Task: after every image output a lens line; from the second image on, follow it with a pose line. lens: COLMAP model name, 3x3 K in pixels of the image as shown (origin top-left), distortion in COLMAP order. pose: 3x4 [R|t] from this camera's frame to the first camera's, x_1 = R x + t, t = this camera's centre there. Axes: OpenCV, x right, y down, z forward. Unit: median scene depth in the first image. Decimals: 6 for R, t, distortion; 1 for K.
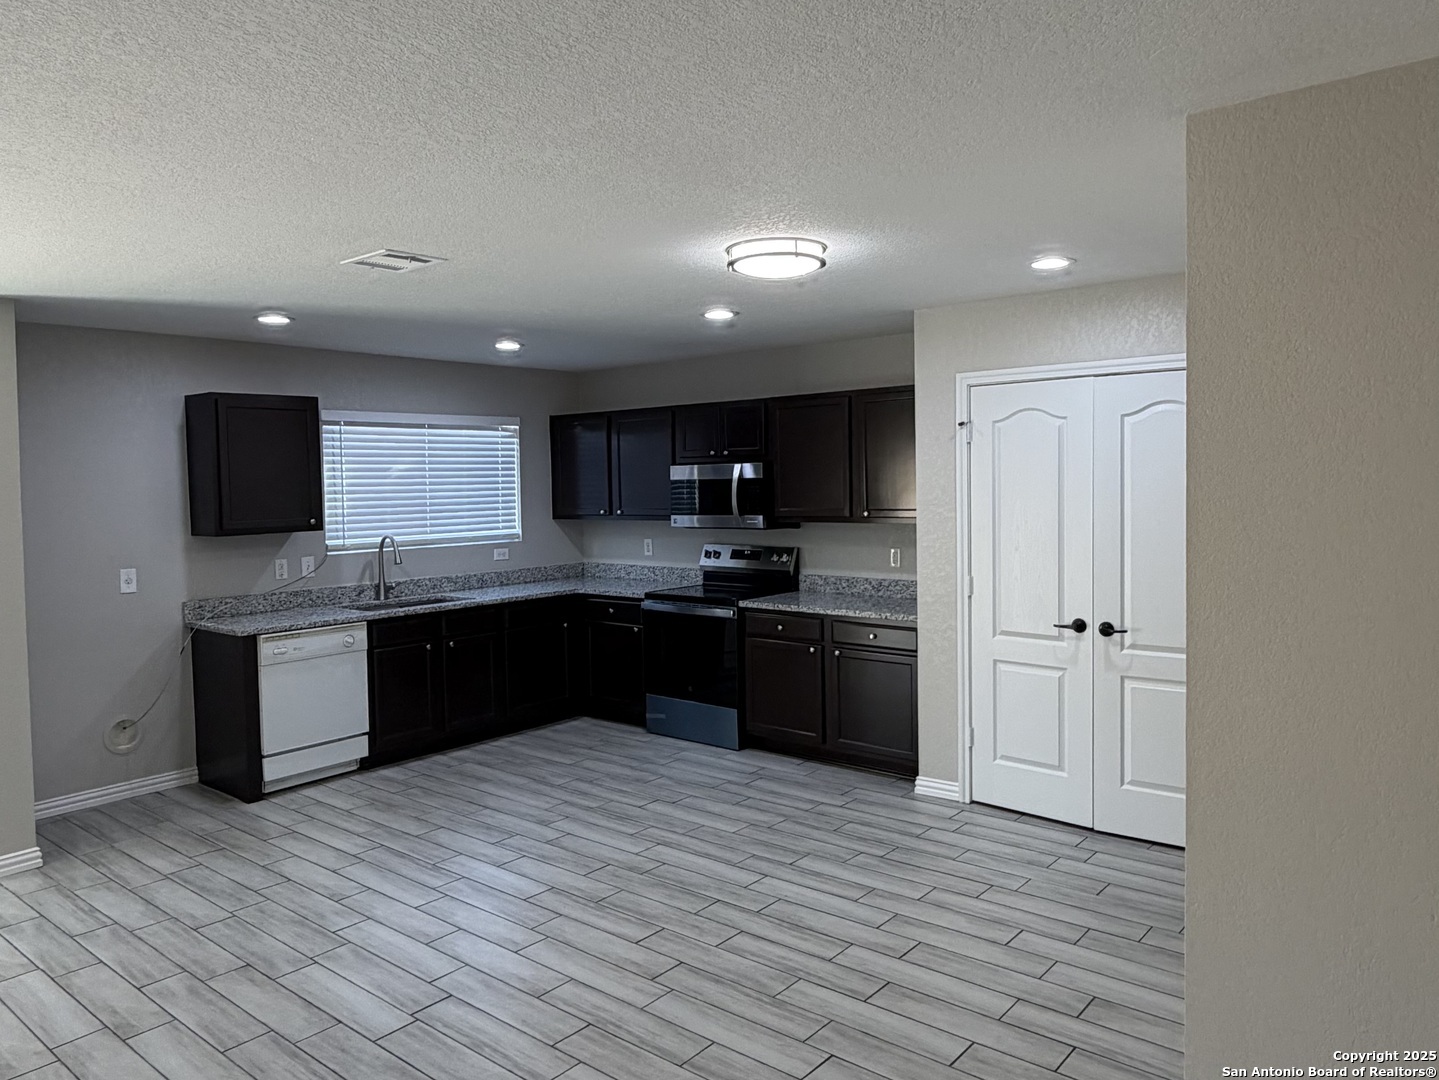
lens RADIAL K [[1023.2, 0, 717.8], [0, 1023.2, 528.0], [0, 0, 1]] dist [-0.000794, 0.000060]
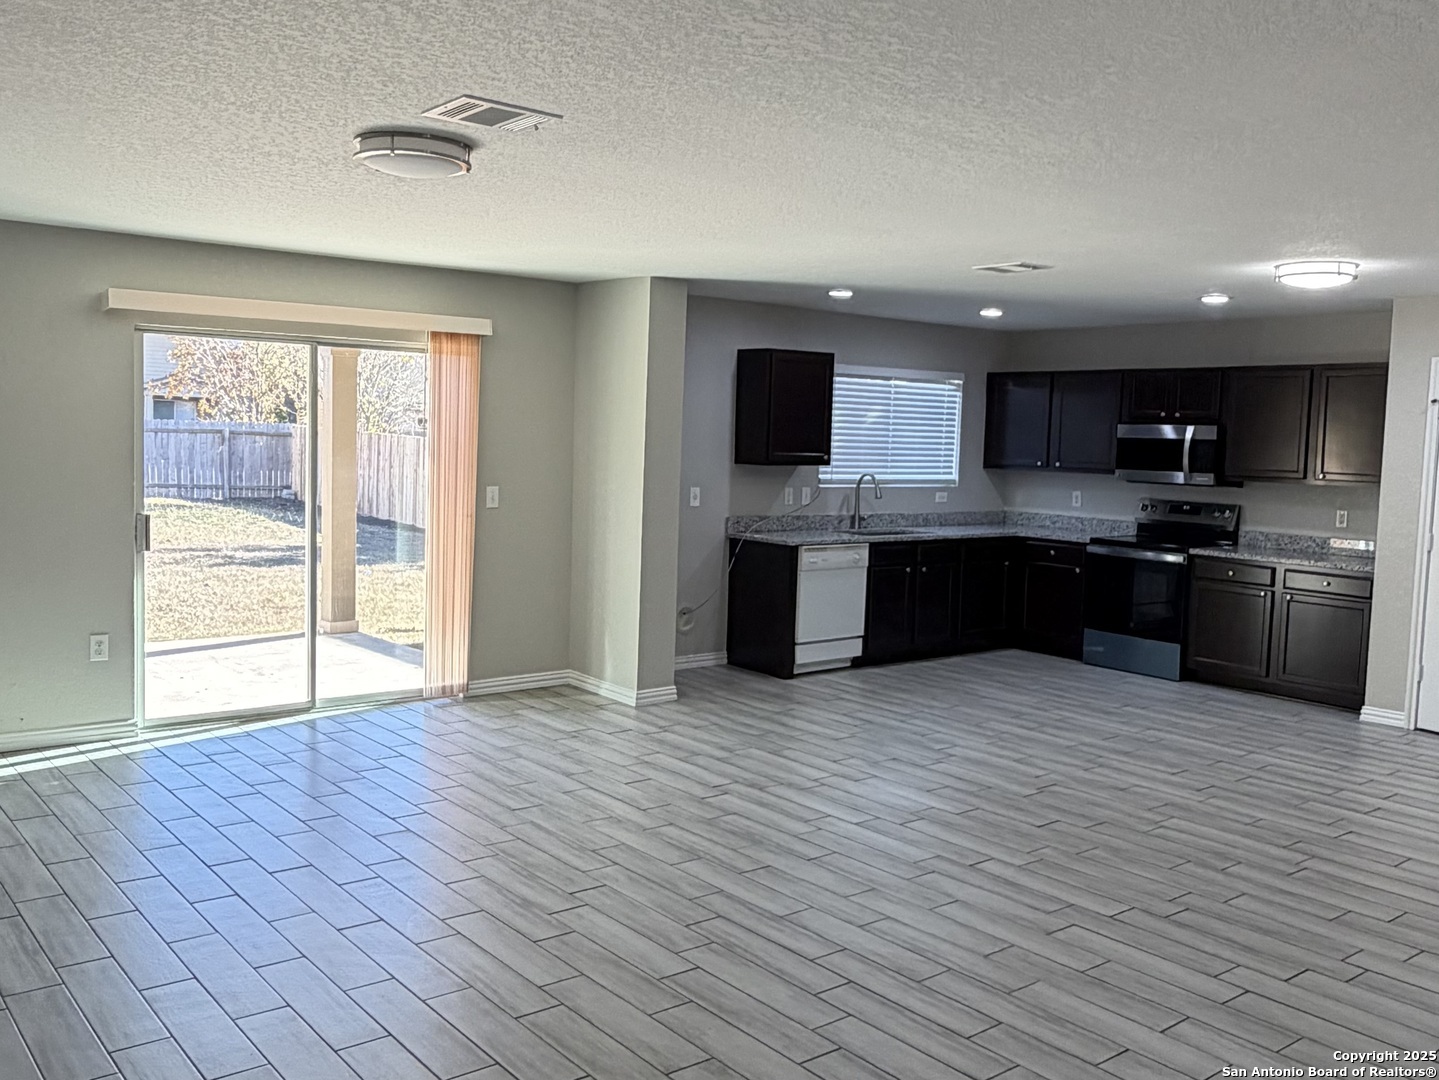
lens RADIAL K [[1267.3, 0, 712.3], [0, 1267.3, 537.5], [0, 0, 1]] dist [0.001439, 0.001761]
pose [[0.978839, 0.063935, -0.194388, -0.228882], [-0.056910, 0.997516, 0.041520, 0.032613], [0.196560, -0.029579, 0.980046, -0.478012]]
